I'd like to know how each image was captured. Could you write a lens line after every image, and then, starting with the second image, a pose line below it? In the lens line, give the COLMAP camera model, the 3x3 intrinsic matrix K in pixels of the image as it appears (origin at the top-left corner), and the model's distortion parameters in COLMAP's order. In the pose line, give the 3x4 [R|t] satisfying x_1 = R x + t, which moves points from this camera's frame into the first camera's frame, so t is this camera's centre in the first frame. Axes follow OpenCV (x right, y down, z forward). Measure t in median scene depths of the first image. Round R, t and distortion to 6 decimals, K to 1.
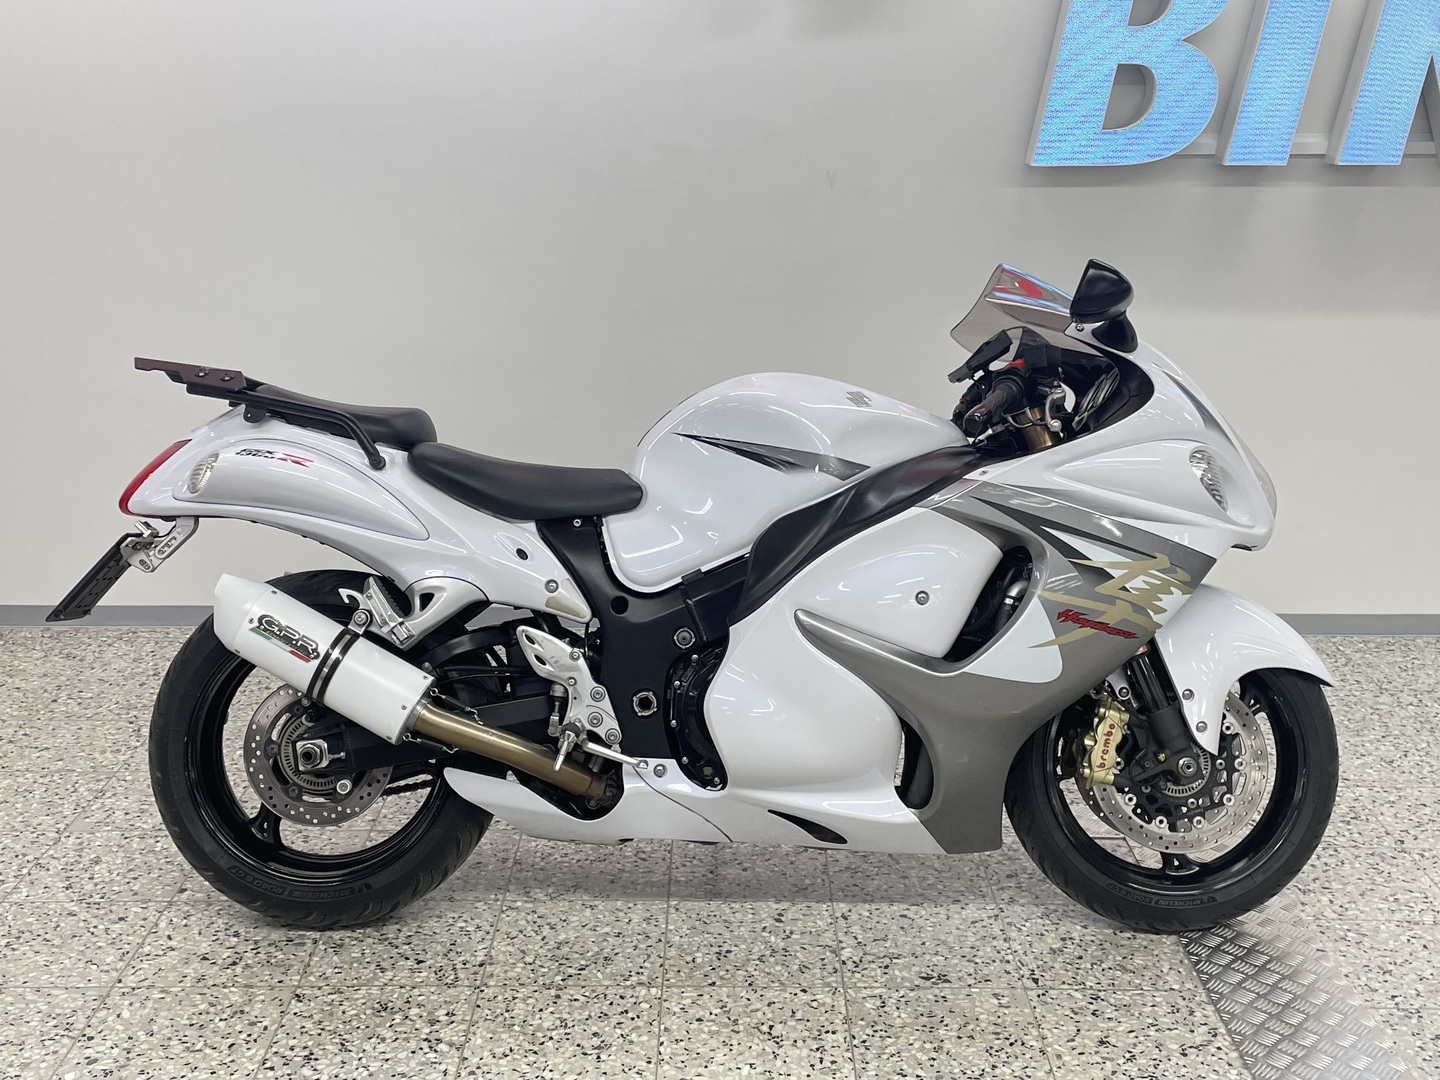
lens RADIAL K [[1707.3, 0, 726.6], [0, 1707.3, 520.7], [0, 0, 1]] dist [0.085568, -0.089059]
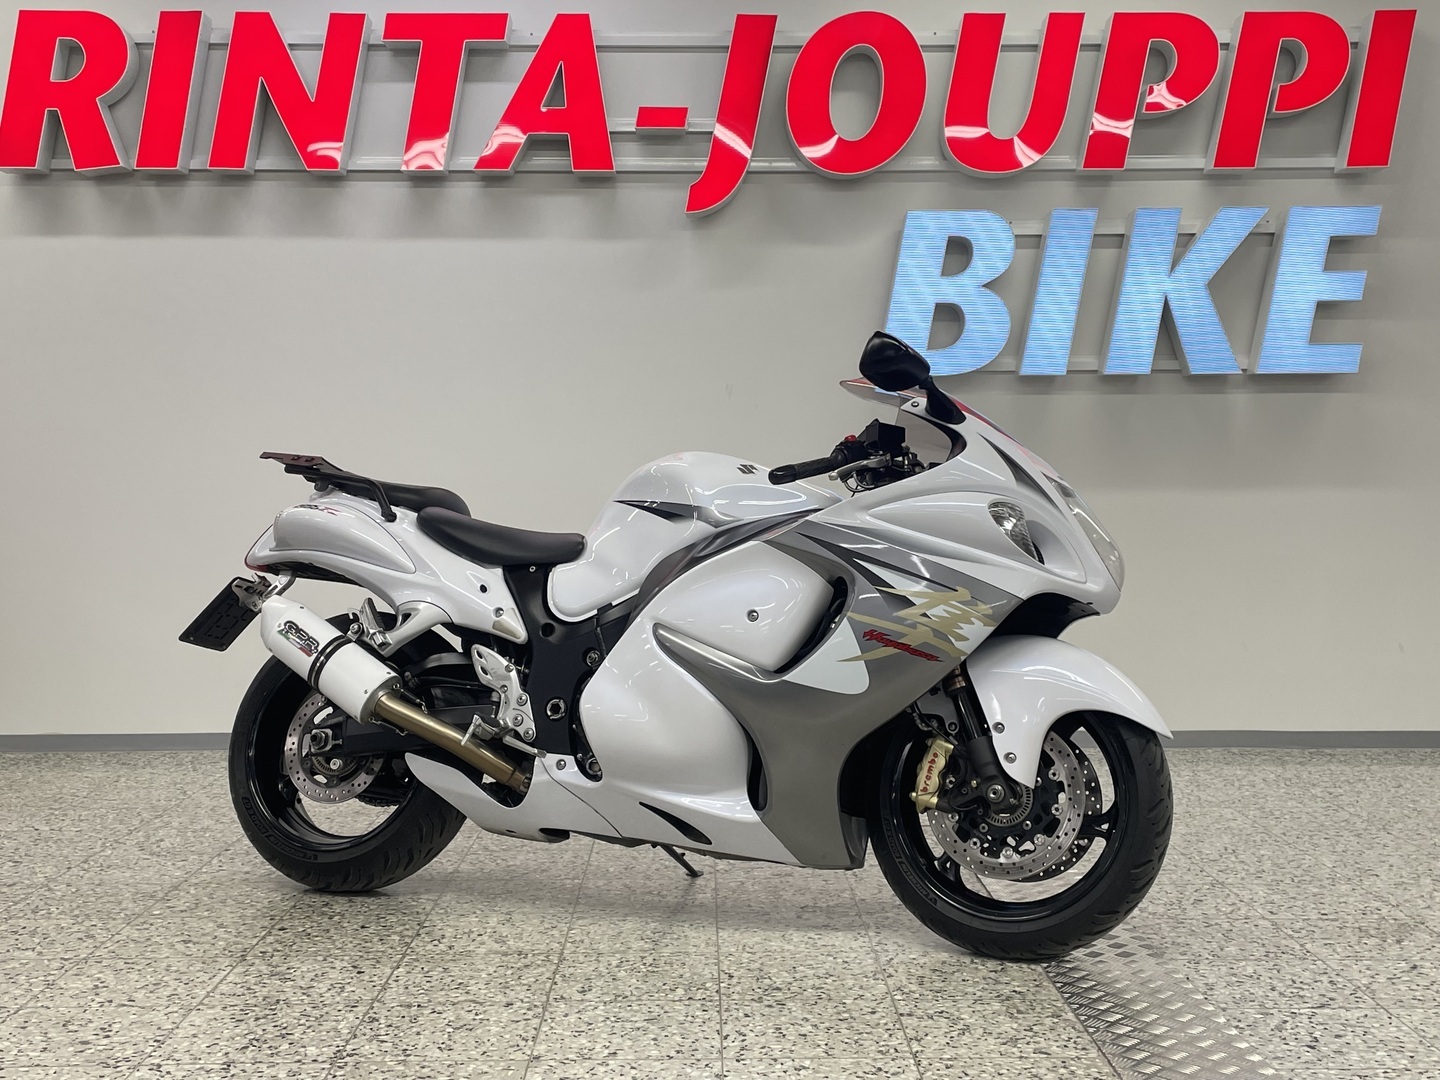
lens RADIAL K [[1707.3, 0, 726.6], [0, 1707.3, 520.7], [0, 0, 1]] dist [0.085568, -0.089059]
pose [[0.934713, 0.001150, -0.355401, 0.500412], [-0.084529, 0.972019, -0.219168, 0.233837], [0.345204, 0.234901, 0.908656, -0.099711]]
